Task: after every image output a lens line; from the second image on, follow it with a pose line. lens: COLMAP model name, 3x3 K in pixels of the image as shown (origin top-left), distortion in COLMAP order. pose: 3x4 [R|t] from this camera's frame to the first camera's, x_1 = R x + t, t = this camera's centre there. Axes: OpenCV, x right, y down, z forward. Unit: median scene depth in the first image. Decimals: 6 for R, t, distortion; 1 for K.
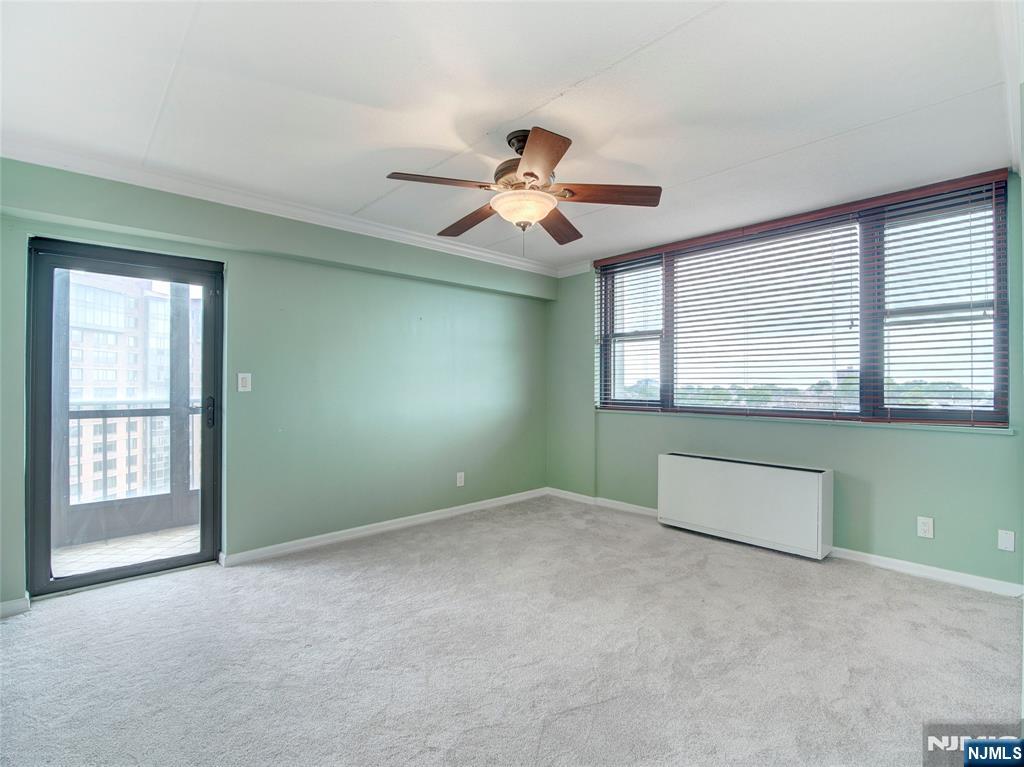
lens RADIAL K [[506.4, 0, 512.0], [0, 506.4, 383.5], [0, 0, 1]] dist [-0.003273, -0.000369]
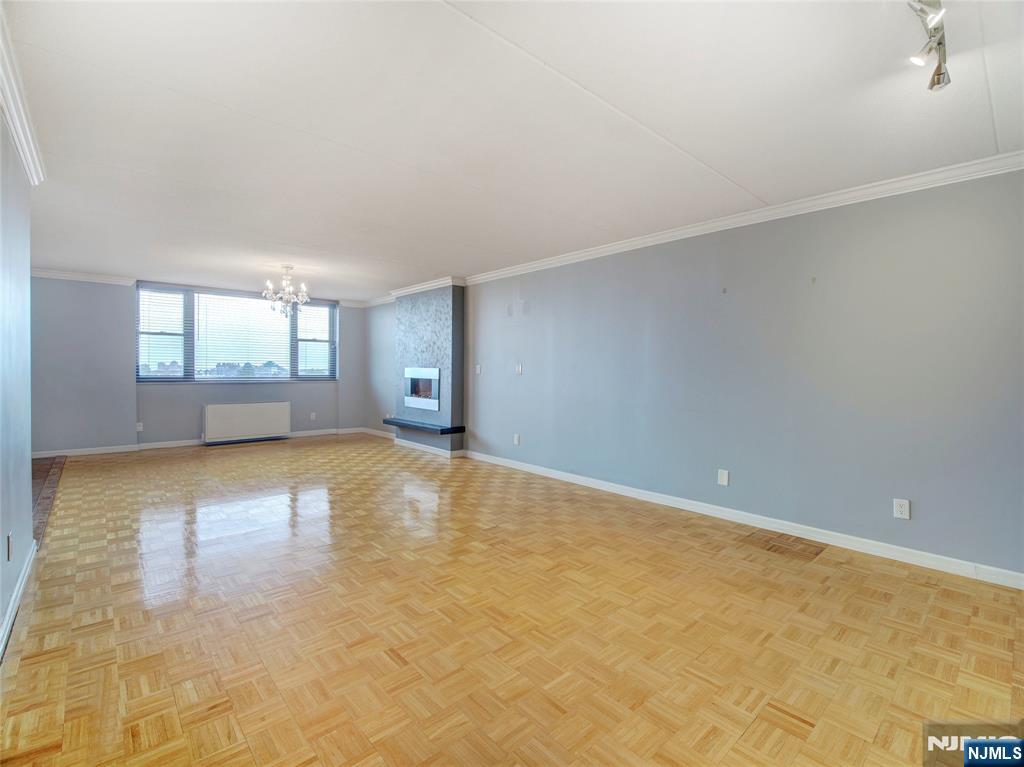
lens RADIAL K [[466.7, 0, 512.4], [0, 466.7, 376.5], [0, 0, 1]] dist [0.001375, 0.000637]
pose [[0.036937, -0.015358, 0.999200, -1.340977], [-0.005436, 0.999864, 0.015569, 0.007500], [-0.999303, -0.006007, 0.036849, -0.168393]]
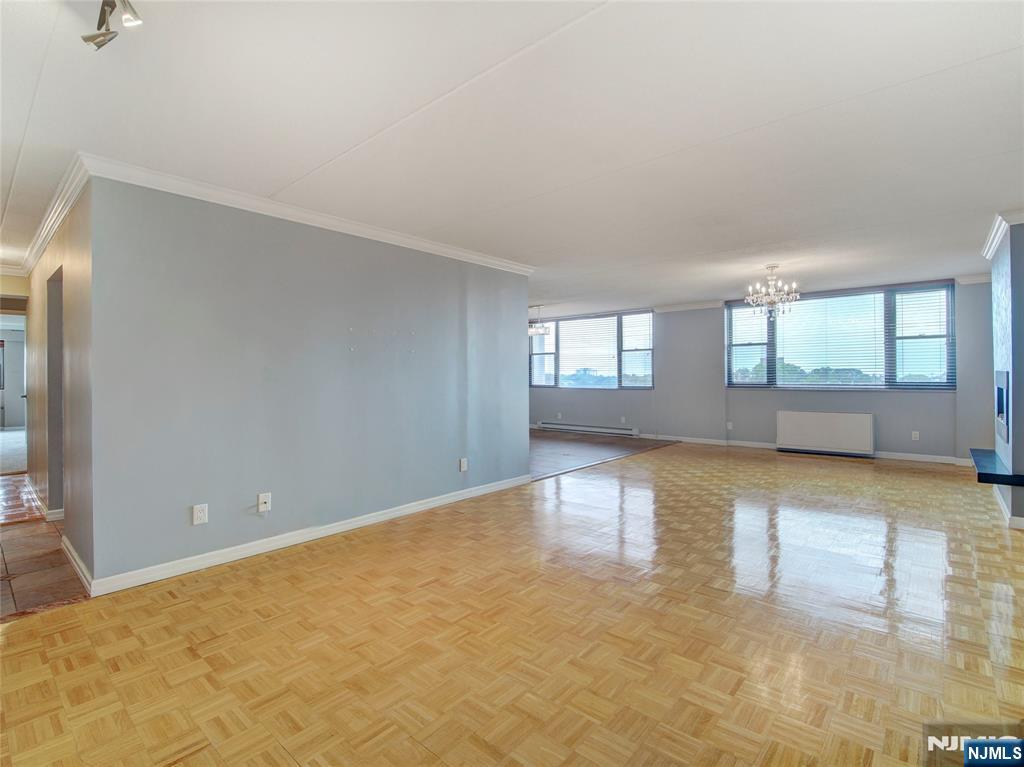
lens RADIAL K [[487.9, 0, 512.0], [0, 487.9, 383.5], [0, 0, 1]] dist [-0.000852, -0.000205]
pose [[0.994412, -0.010727, 0.105024, -0.865202], [0.009372, 0.999866, 0.013386, 0.007465], [-0.105153, -0.012326, 0.994380, -0.693321]]
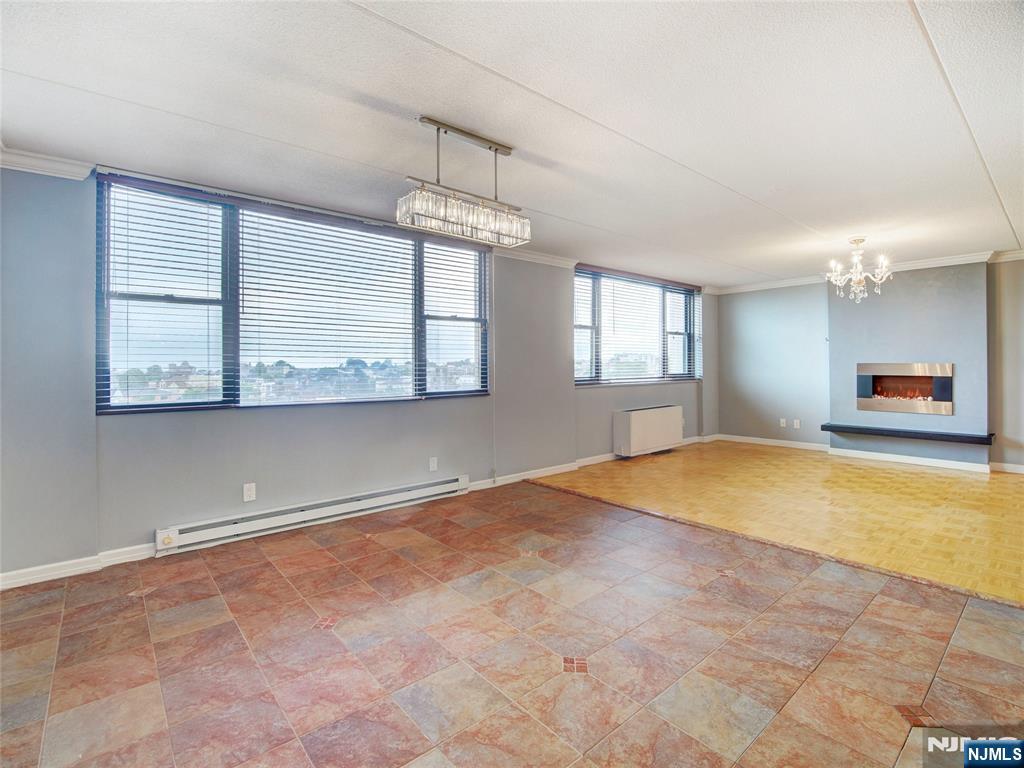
lens RADIAL K [[491.8, 0, 509.3], [0, 491.8, 366.2], [0, 0, 1]] dist [-0.003670, -0.000623]
pose [[0.035263, -0.001004, 0.999378, -1.179030], [0.009738, 0.999952, 0.000661, 0.001476], [-0.999331, 0.009709, 0.035271, 1.311015]]
